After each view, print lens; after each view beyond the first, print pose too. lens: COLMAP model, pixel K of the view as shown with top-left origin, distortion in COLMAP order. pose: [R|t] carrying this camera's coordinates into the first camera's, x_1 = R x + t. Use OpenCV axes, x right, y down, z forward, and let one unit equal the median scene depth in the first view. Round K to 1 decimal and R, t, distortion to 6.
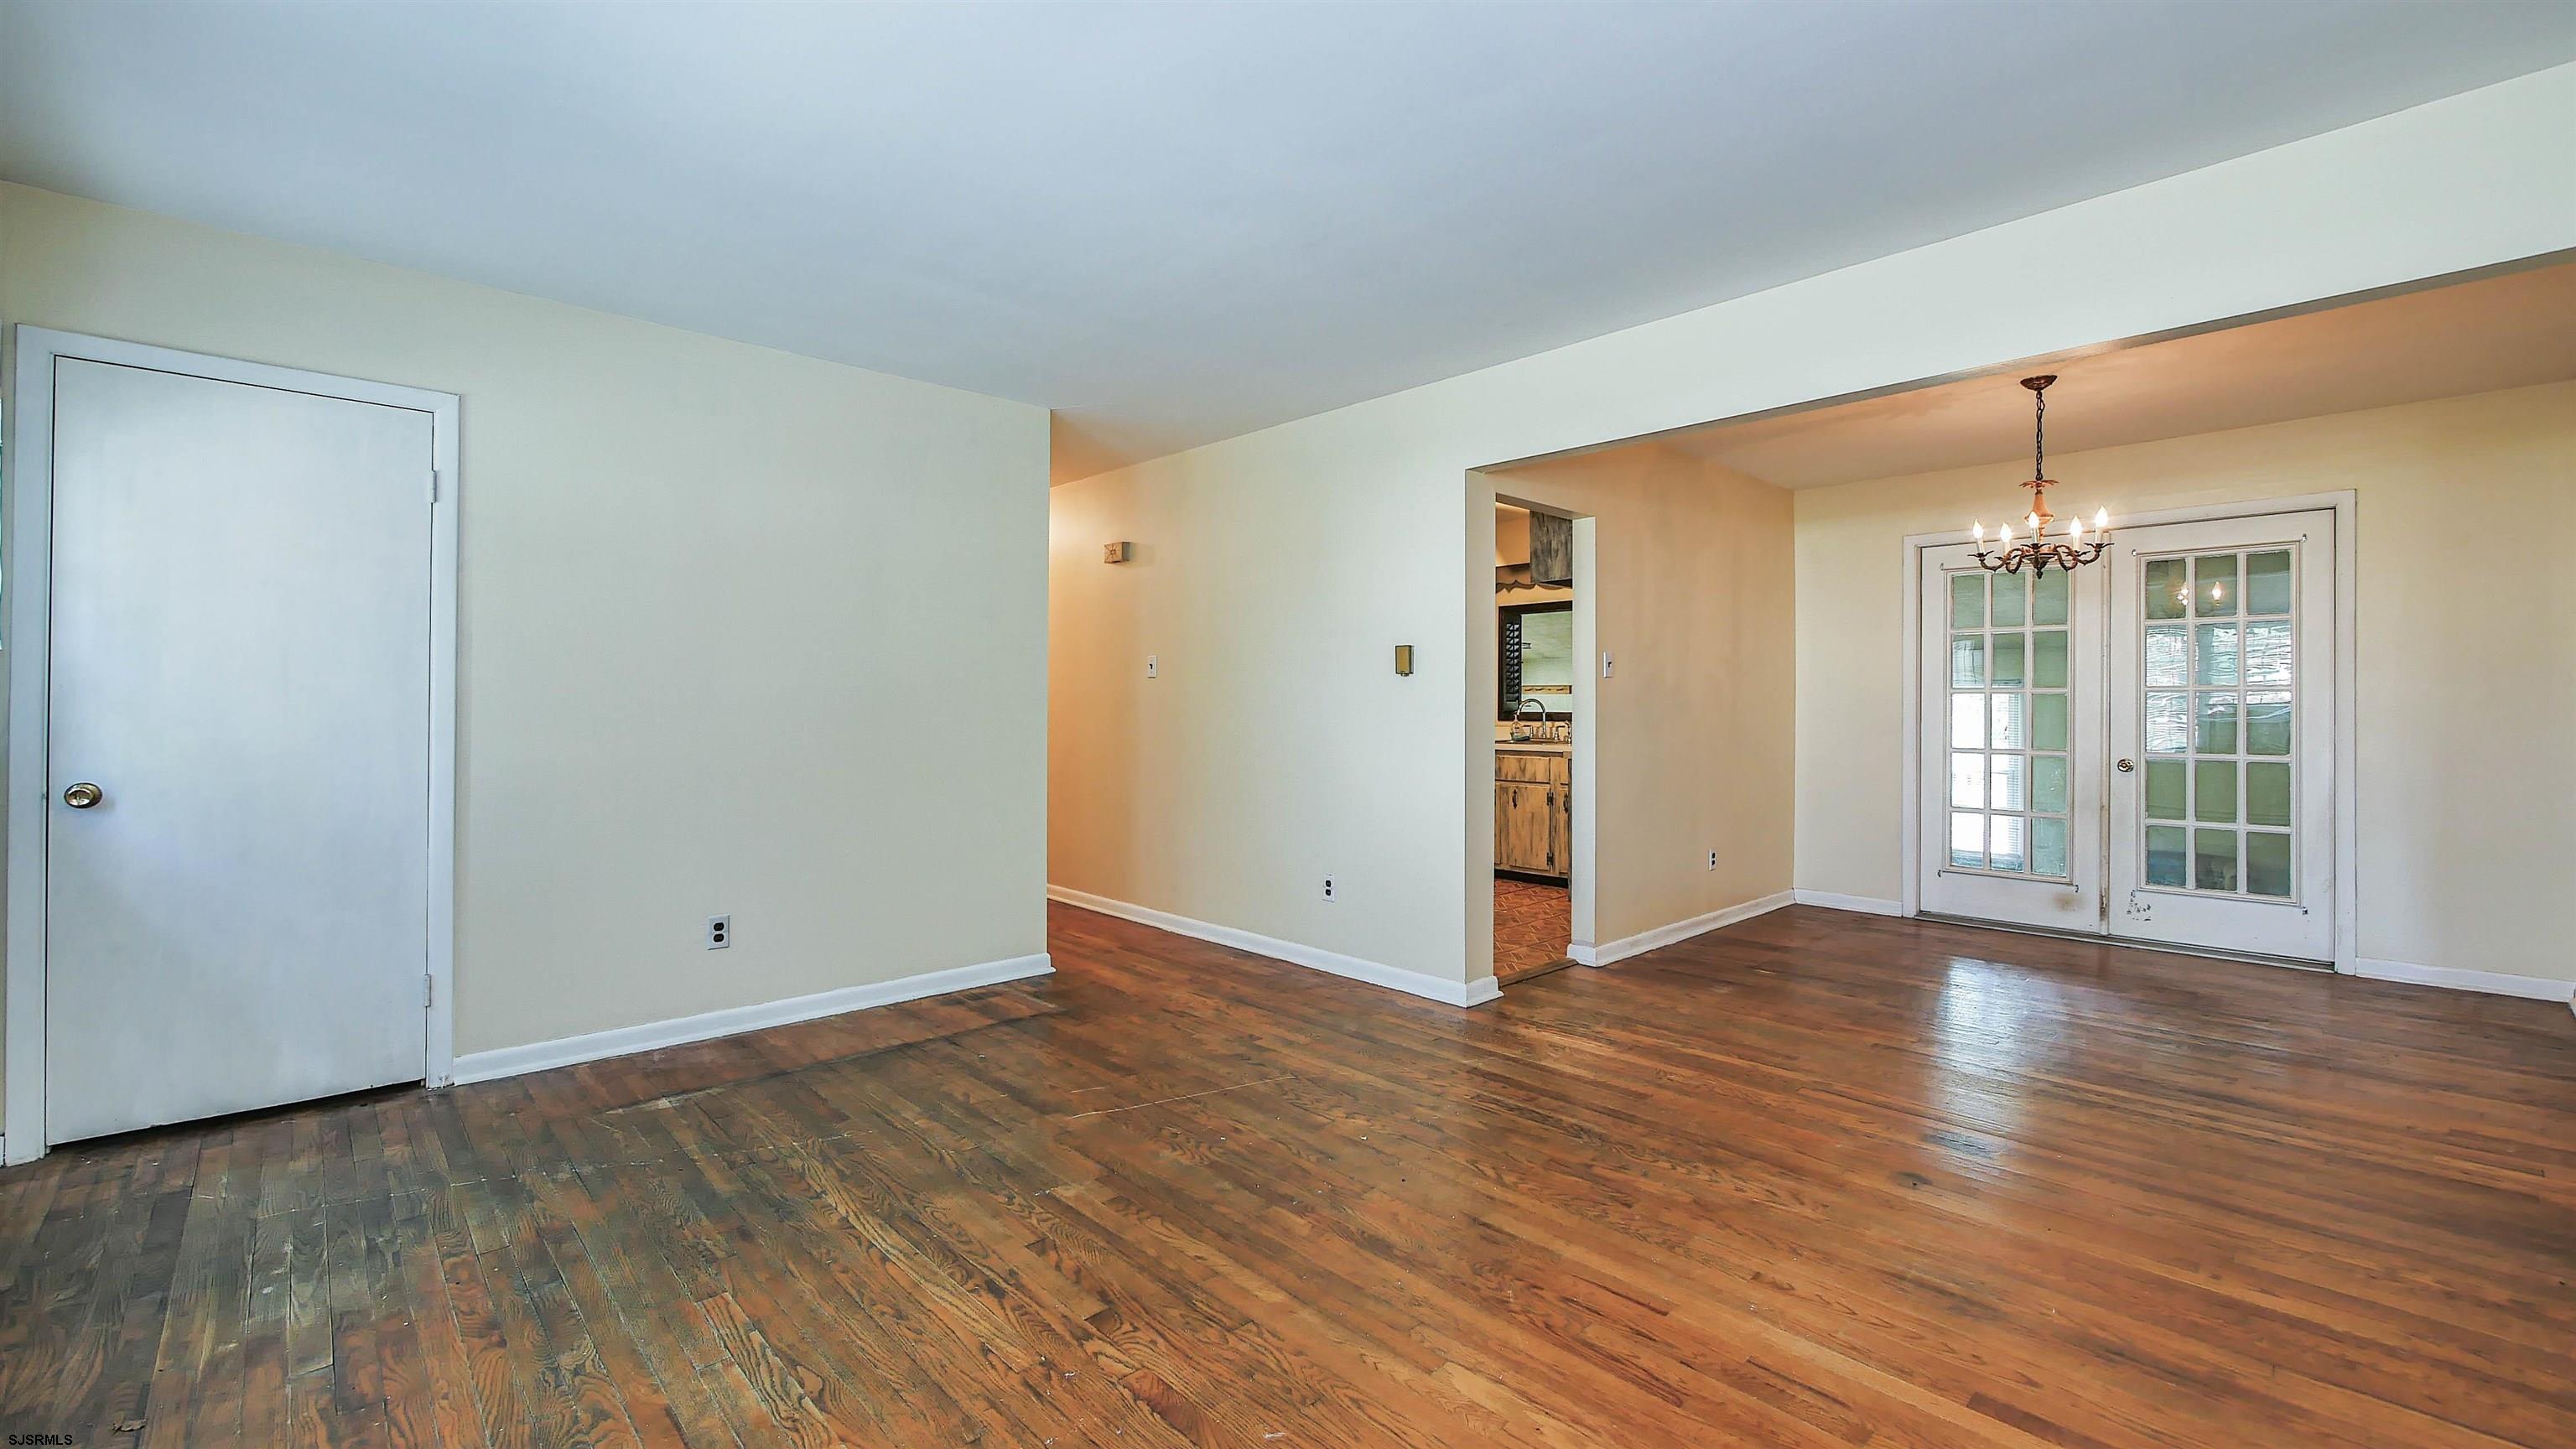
lens RADIAL K [[1058.3, 0, 1276.5], [0, 1058.3, 707.8], [0, 0, 1]] dist [-0.006702, 0.000700]
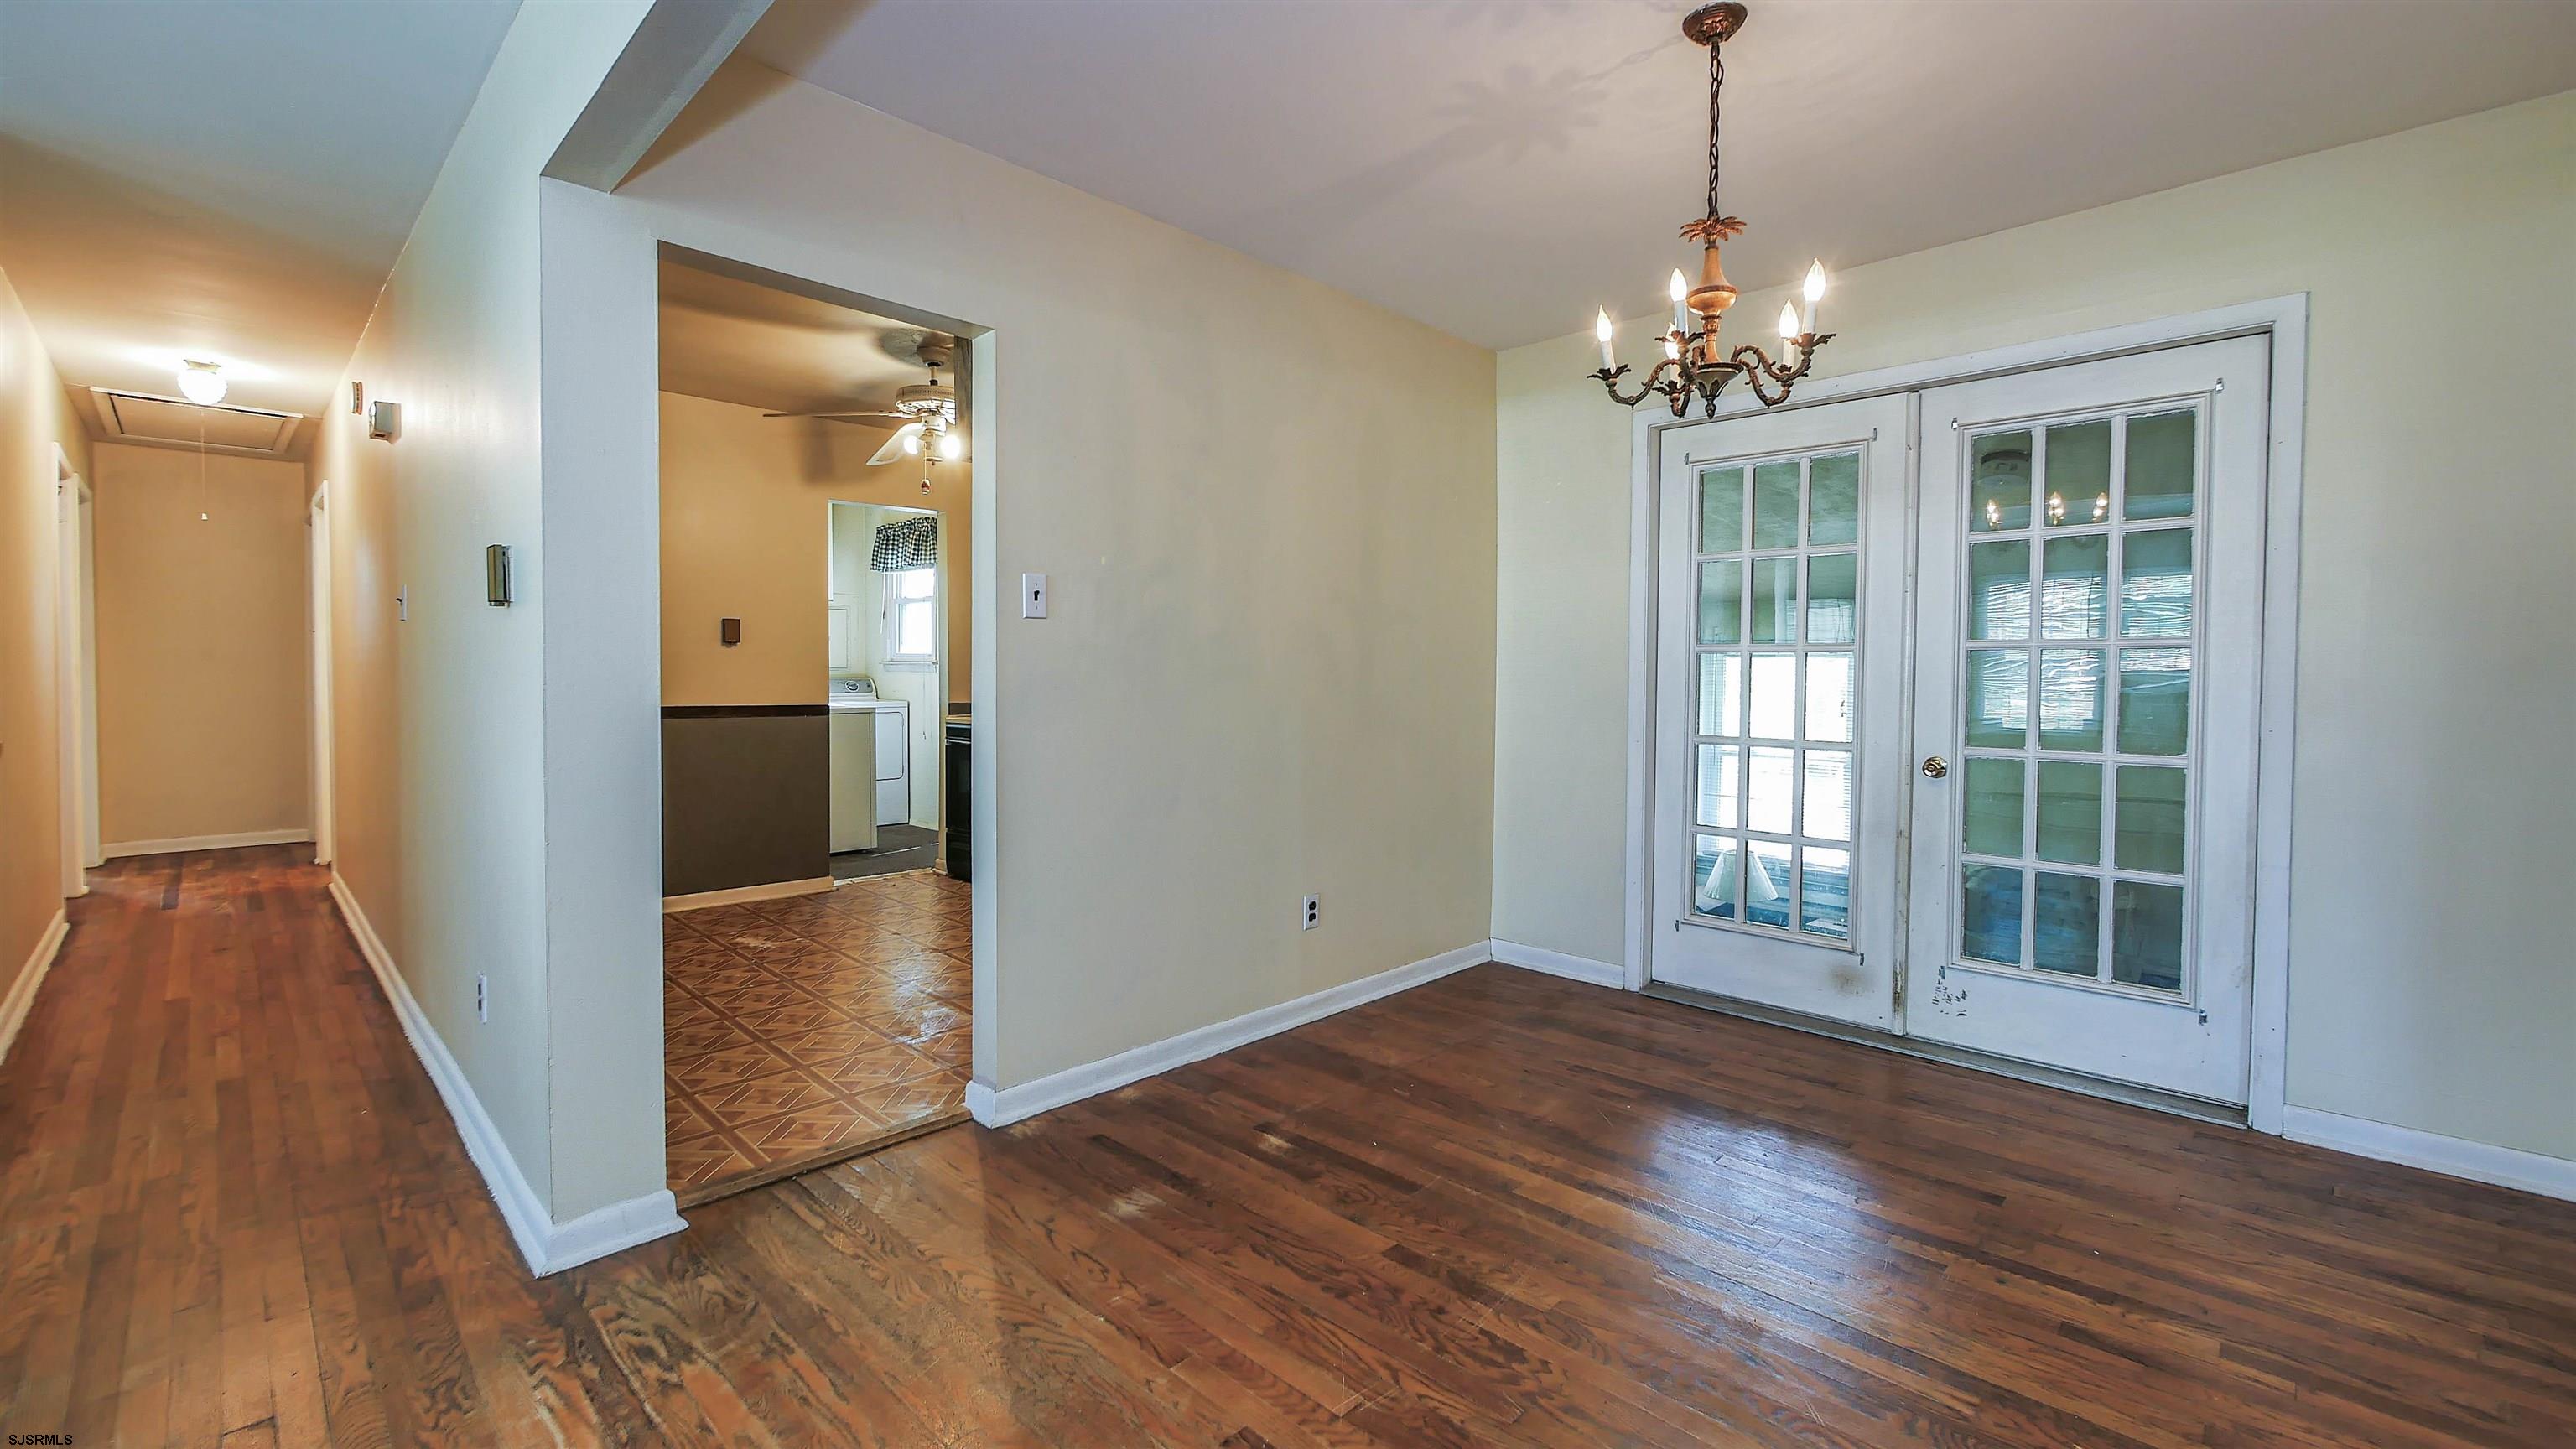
lens RADIAL K [[1058.3, 0, 1283.3], [0, 1058.3, 706.3], [0, 0, 1]] dist [-0.006702, 0.000700]
pose [[0.999089, 0.001509, 0.042649, 0.509387], [-0.002689, 0.999615, 0.027620, 0.003172], [-0.042591, -0.027710, 0.998708, 0.509504]]
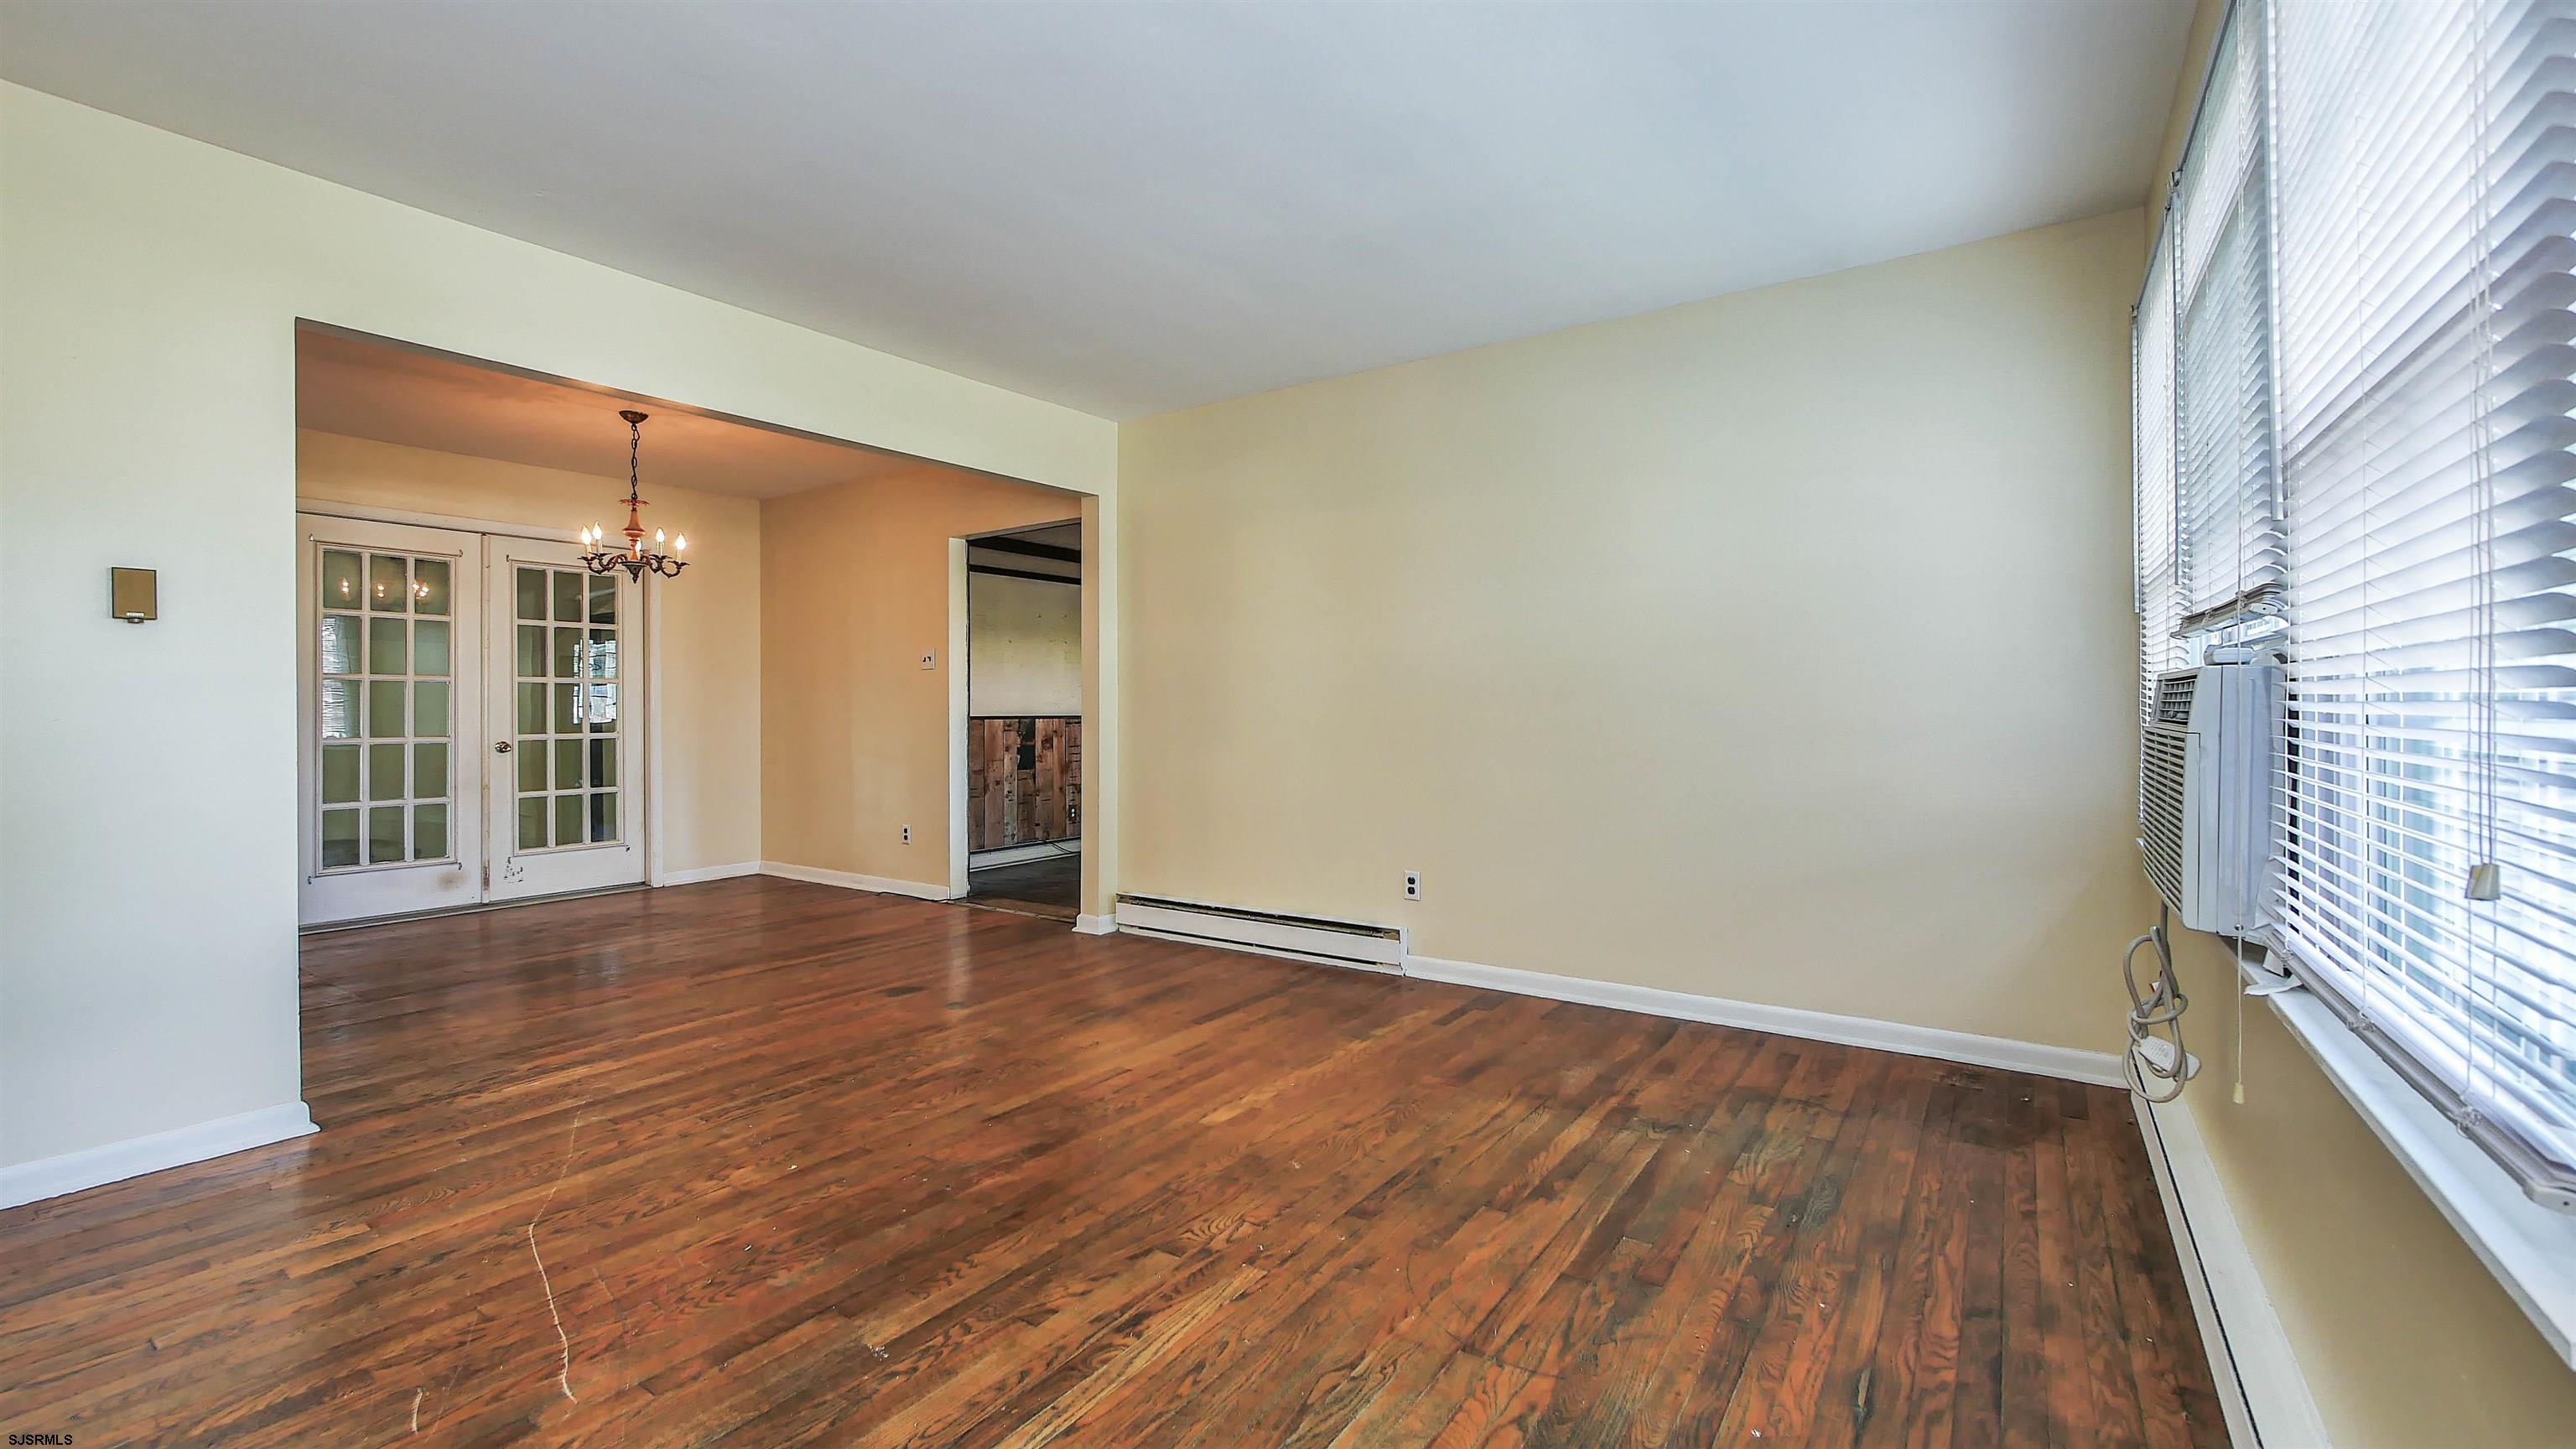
lens RADIAL K [[1058.3, 0, 1279.6], [0, 1058.3, 714.6], [0, 0, 1]] dist [-0.006702, 0.000700]
pose [[-0.210898, -0.006854, 0.977484, -0.600032], [0.004320, 0.999959, 0.007943, 0.019091], [-0.977499, 0.005898, -0.210860, 0.553839]]
